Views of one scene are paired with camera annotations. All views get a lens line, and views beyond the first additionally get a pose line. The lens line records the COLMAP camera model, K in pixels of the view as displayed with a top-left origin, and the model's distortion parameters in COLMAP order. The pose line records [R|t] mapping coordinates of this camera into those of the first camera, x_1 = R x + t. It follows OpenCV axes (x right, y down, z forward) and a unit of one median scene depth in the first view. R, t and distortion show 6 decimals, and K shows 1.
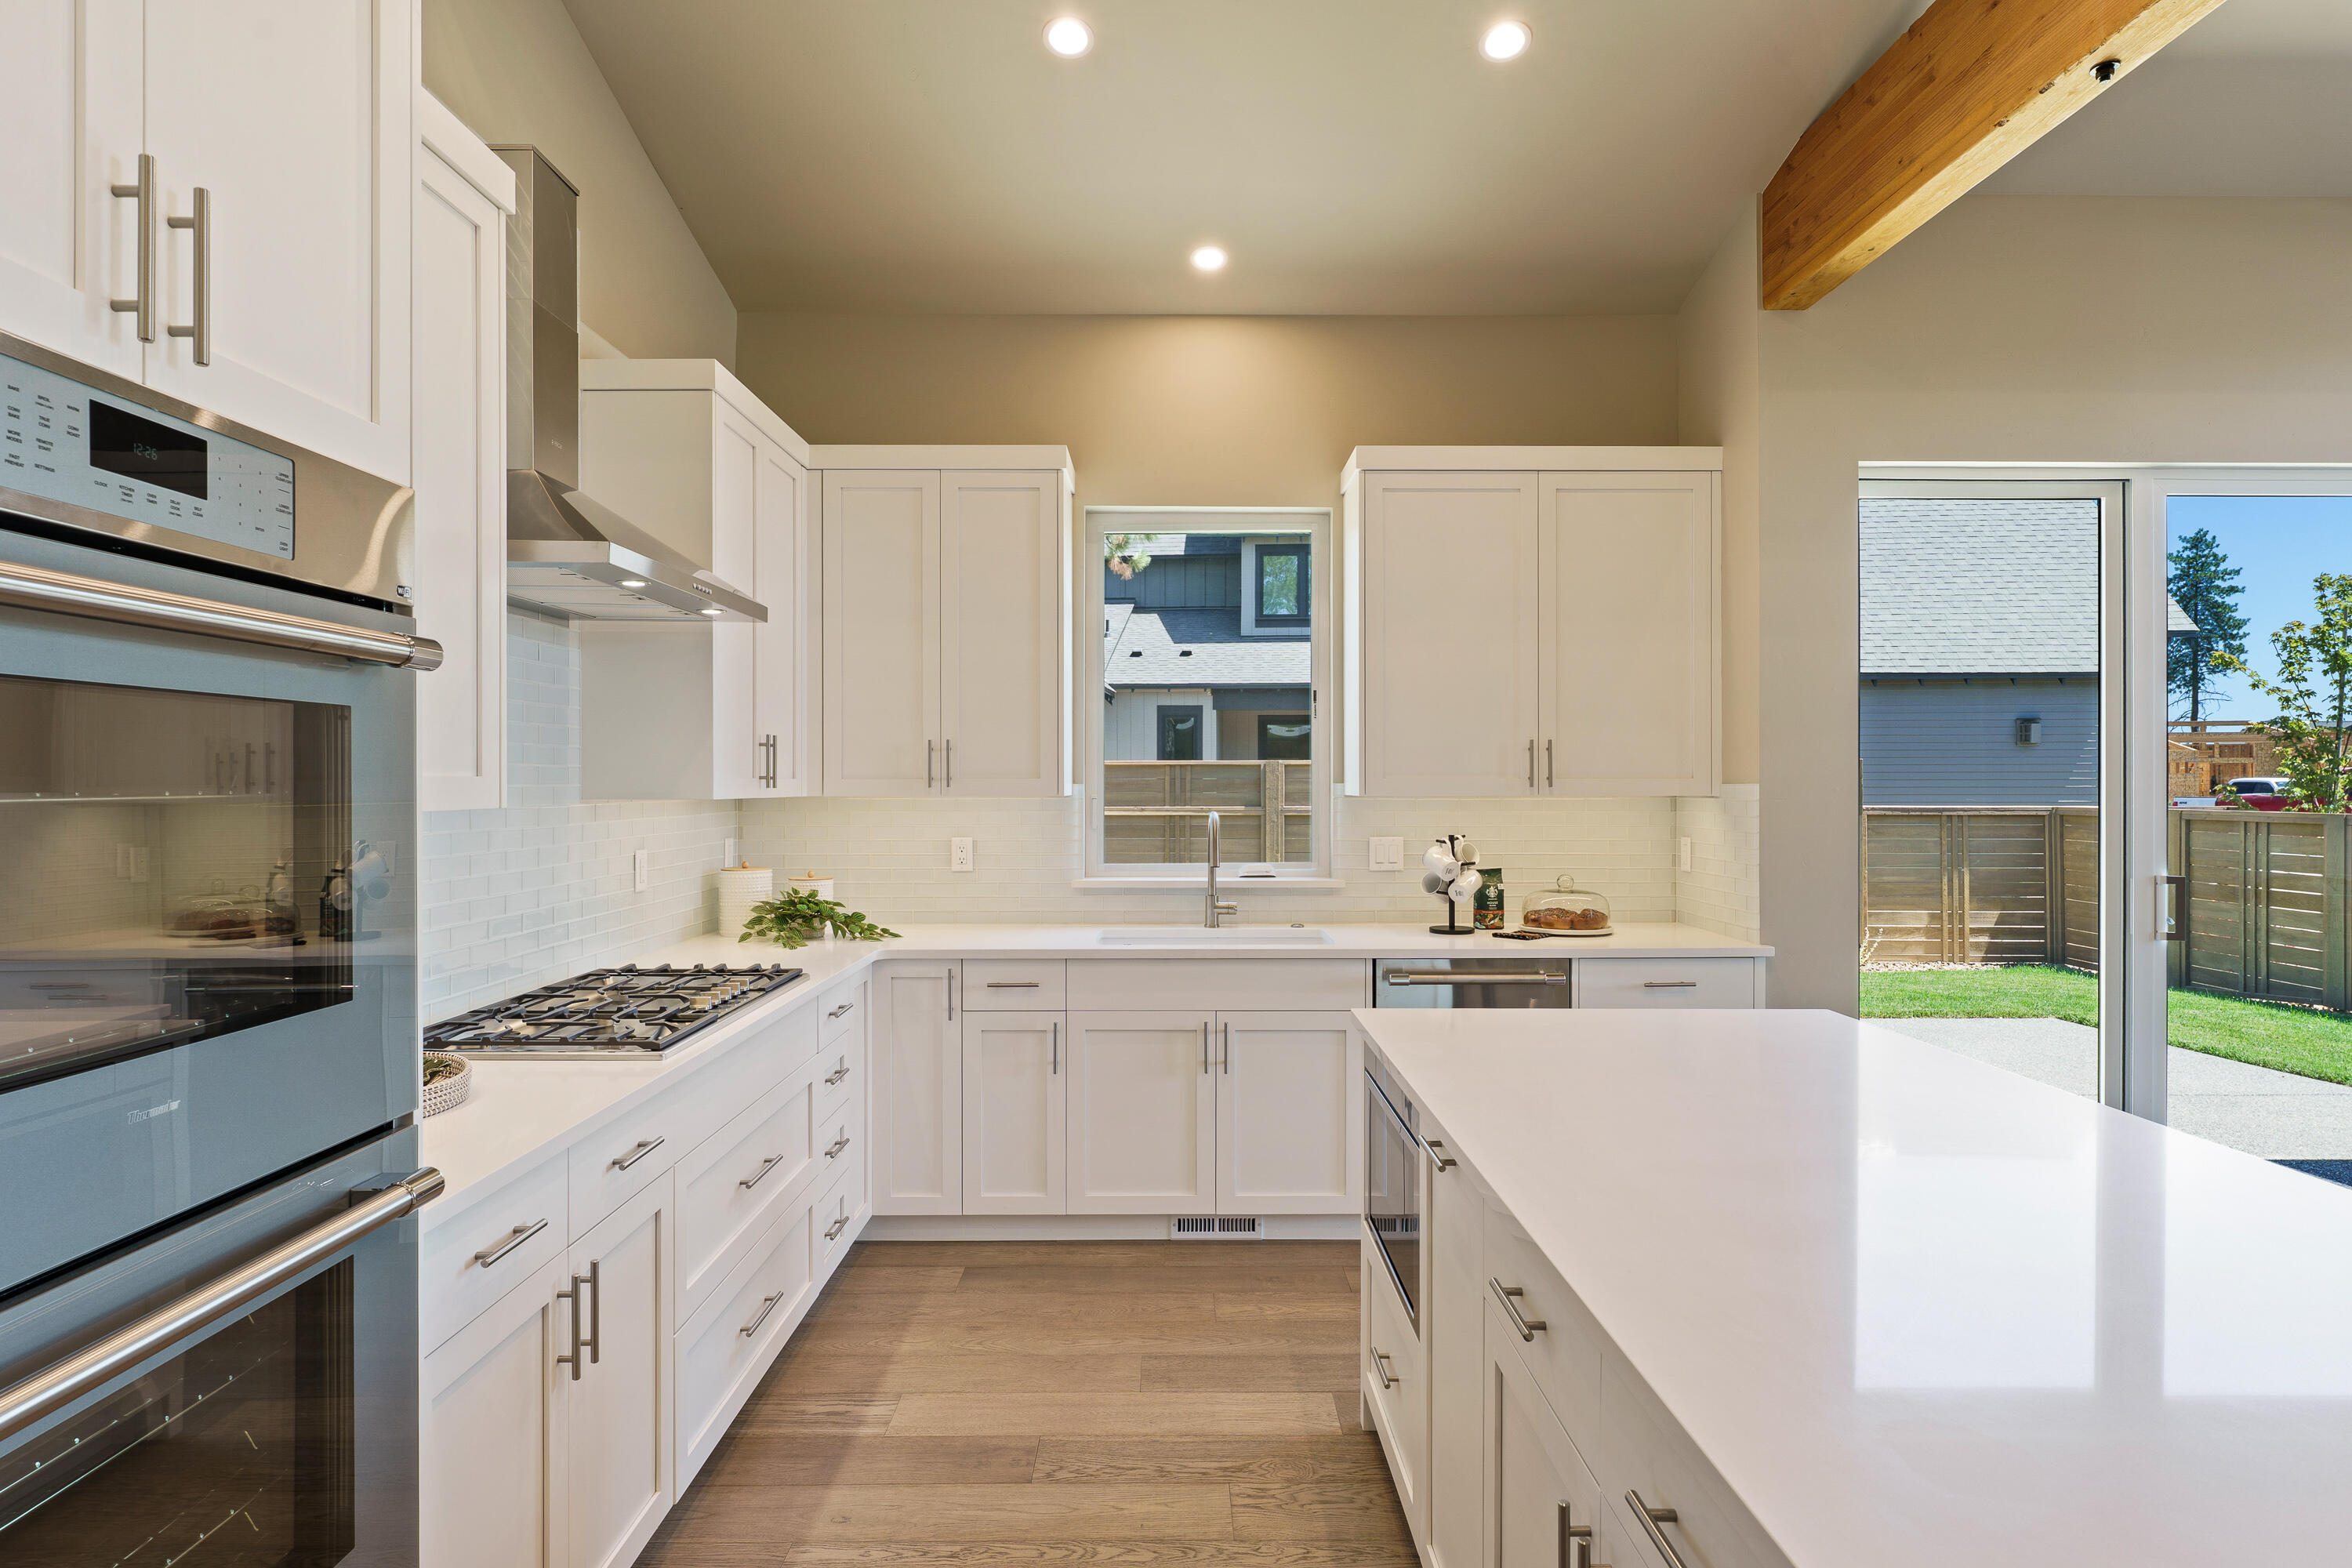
lens RADIAL K [[1257.6, 0, 1176.0], [0, 1257.6, 784.0], [0, 0, 1]] dist [-0.001597, -0.000218]
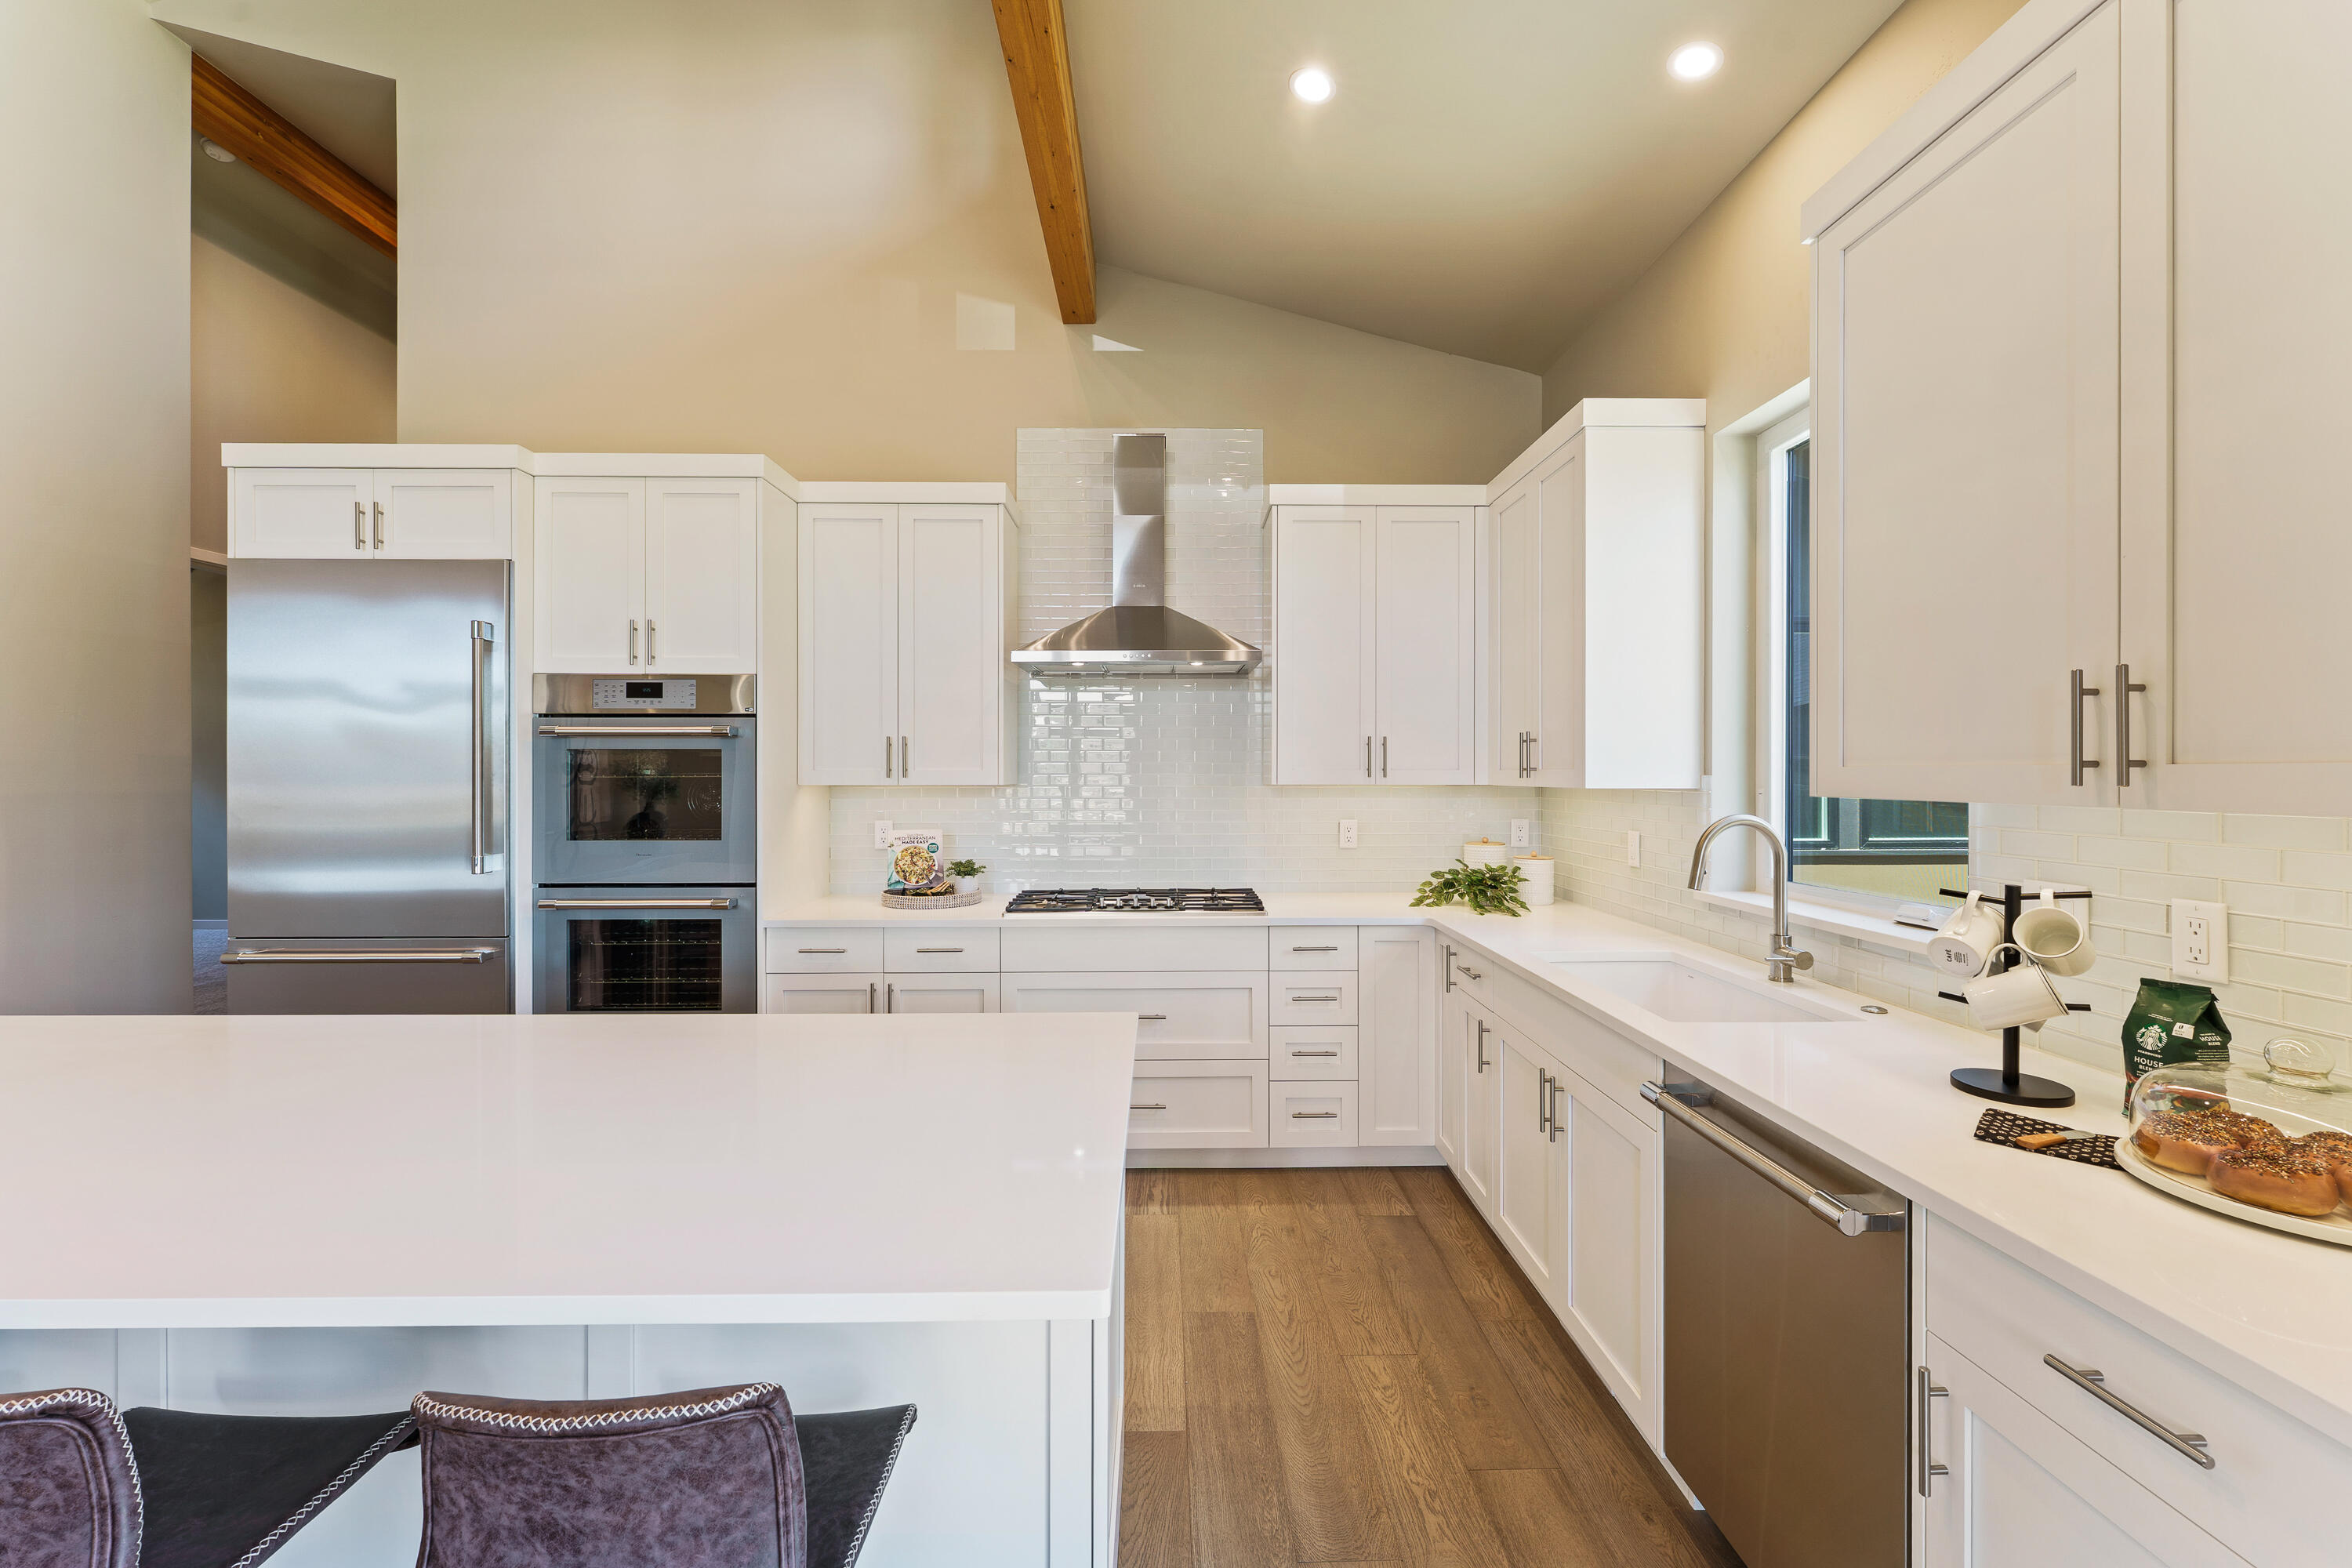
lens RADIAL K [[937.0, 0, 1176.0], [0, 937.0, 784.0], [0, 0, 1]] dist [0.000830, 0.000043]
pose [[0.010944, 0.008302, -0.999906, 0.716724], [-0.000371, 0.999965, 0.008299, 0.002632], [0.999940, 0.000281, 0.010947, 0.873295]]
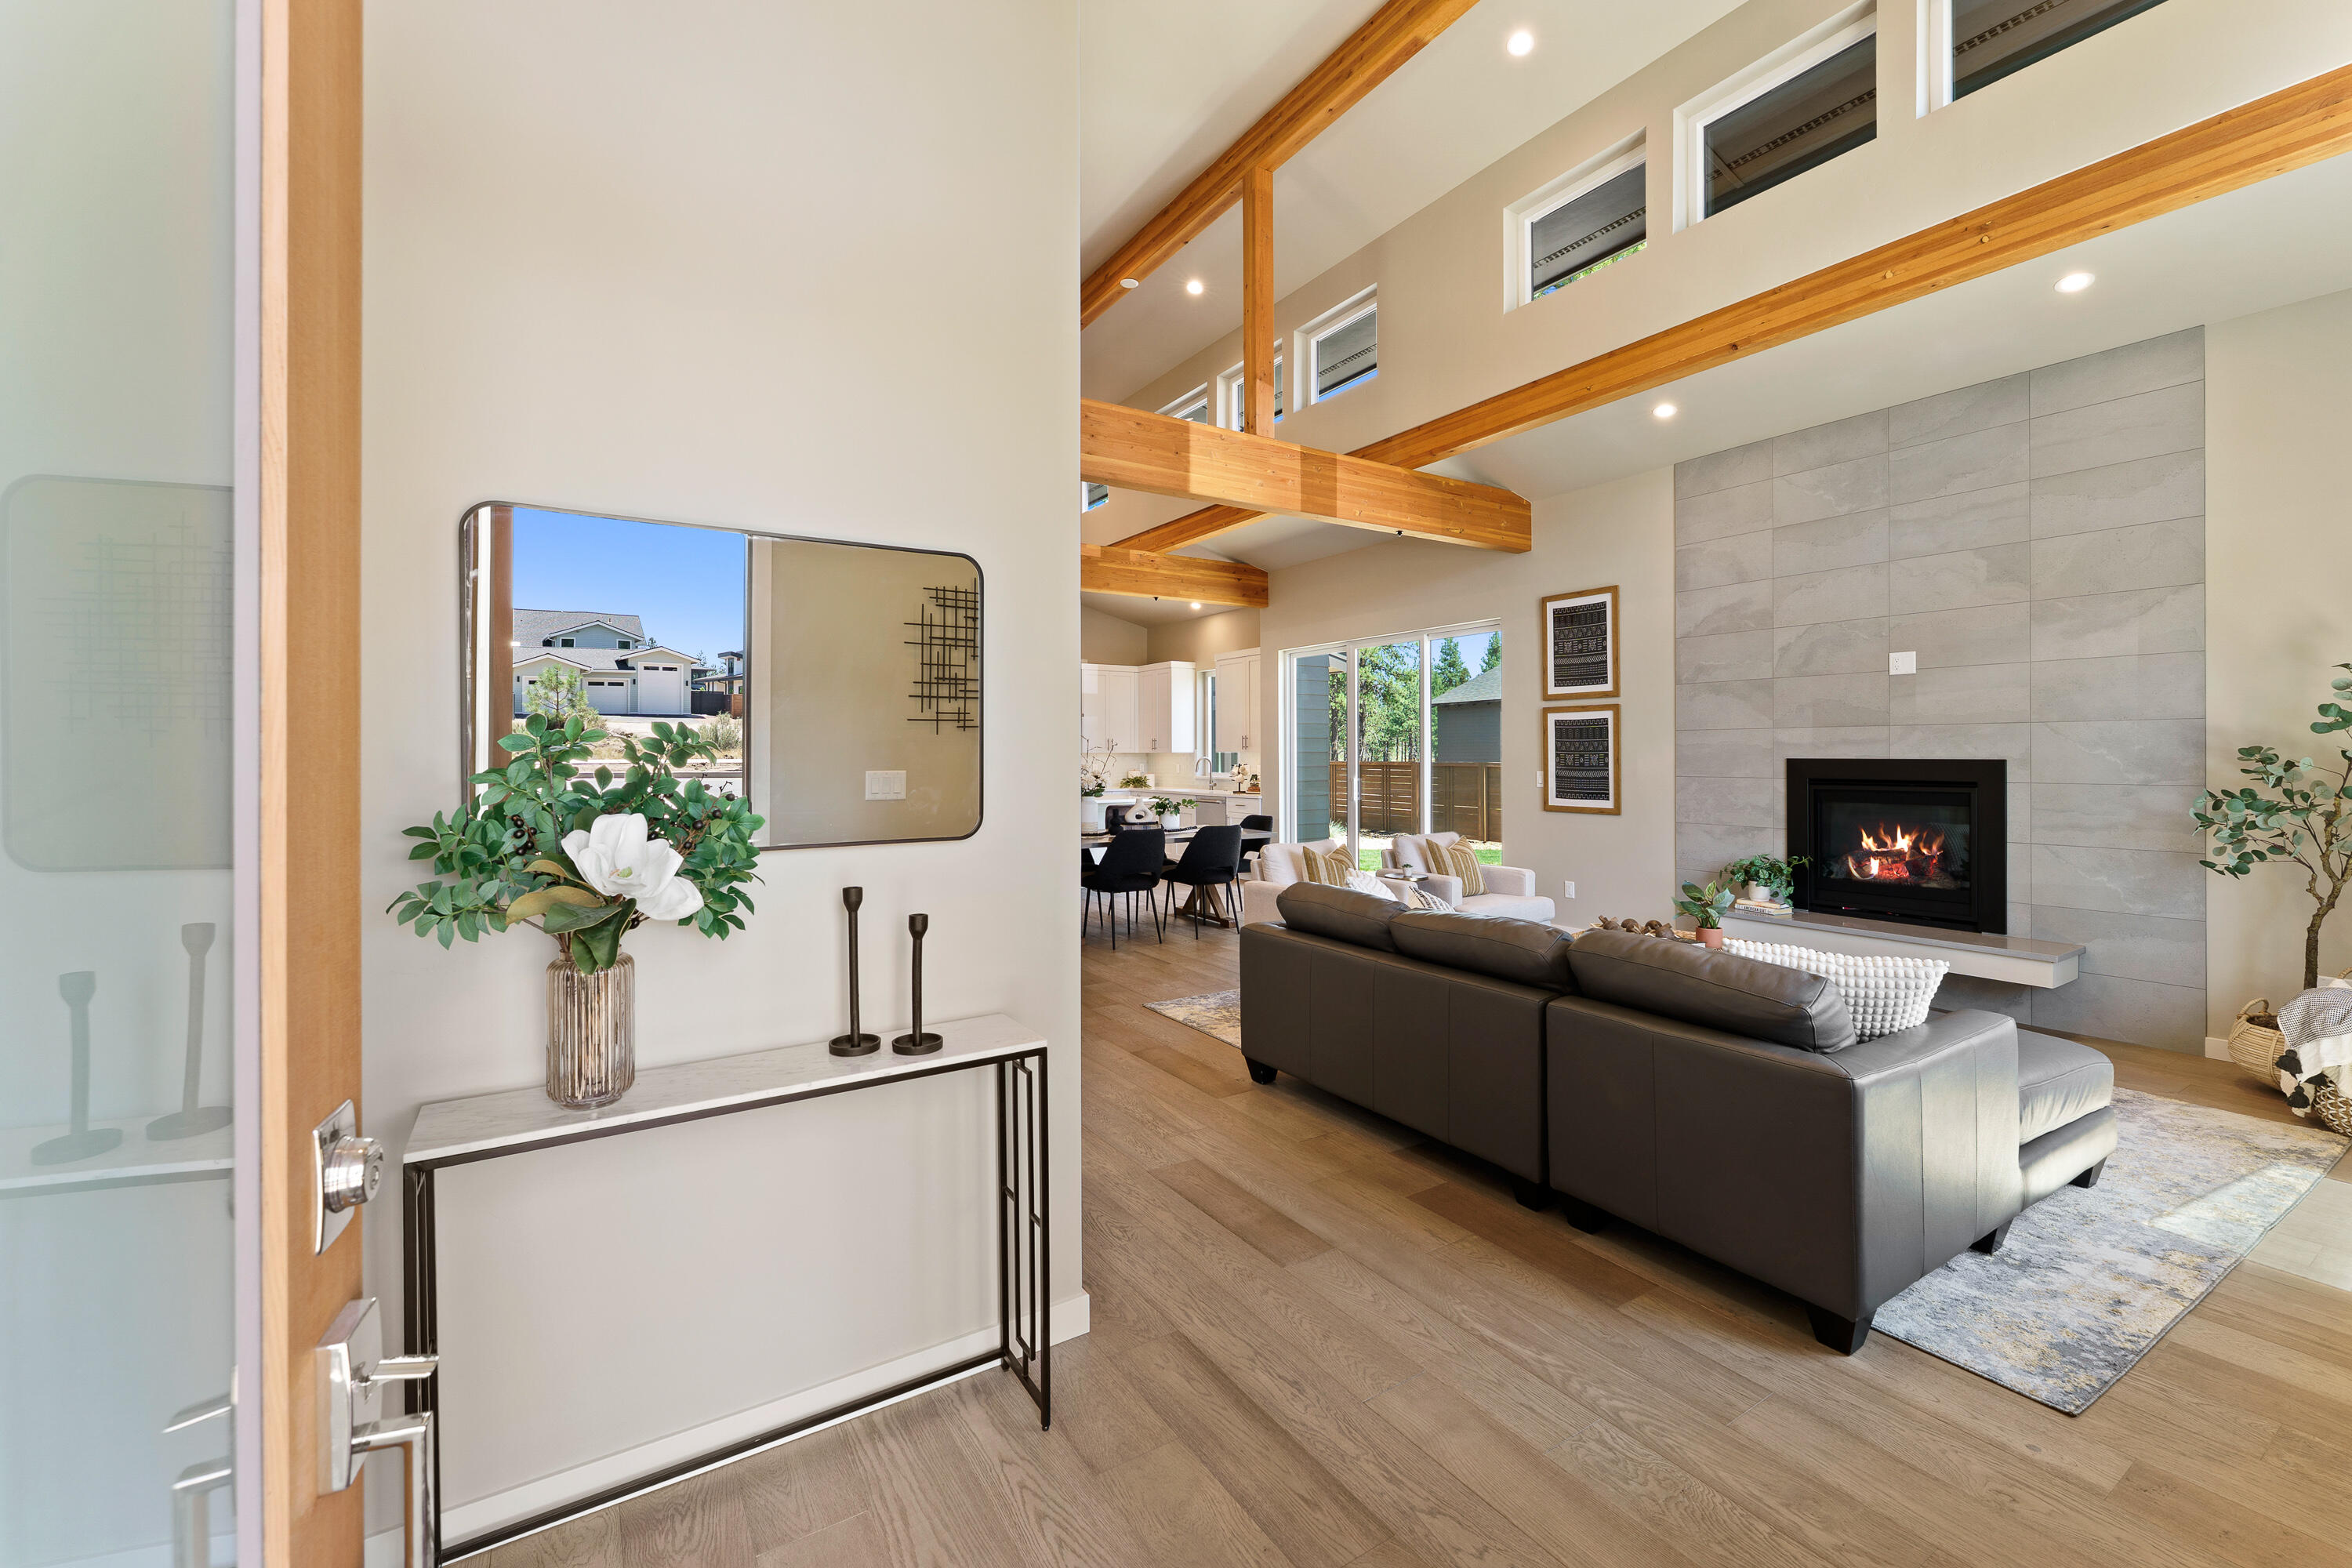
lens RADIAL K [[962.1, 0, 1177.0], [0, 962.1, 749.0], [0, 0, 1]] dist [0.000252, 0.000008]
pose [[0.529117, 0.000538, -0.848549, 2.879446], [-0.000858, 1.000000, 0.000099, 0.000851], [0.848548, 0.000675, 0.529117, -0.594099]]
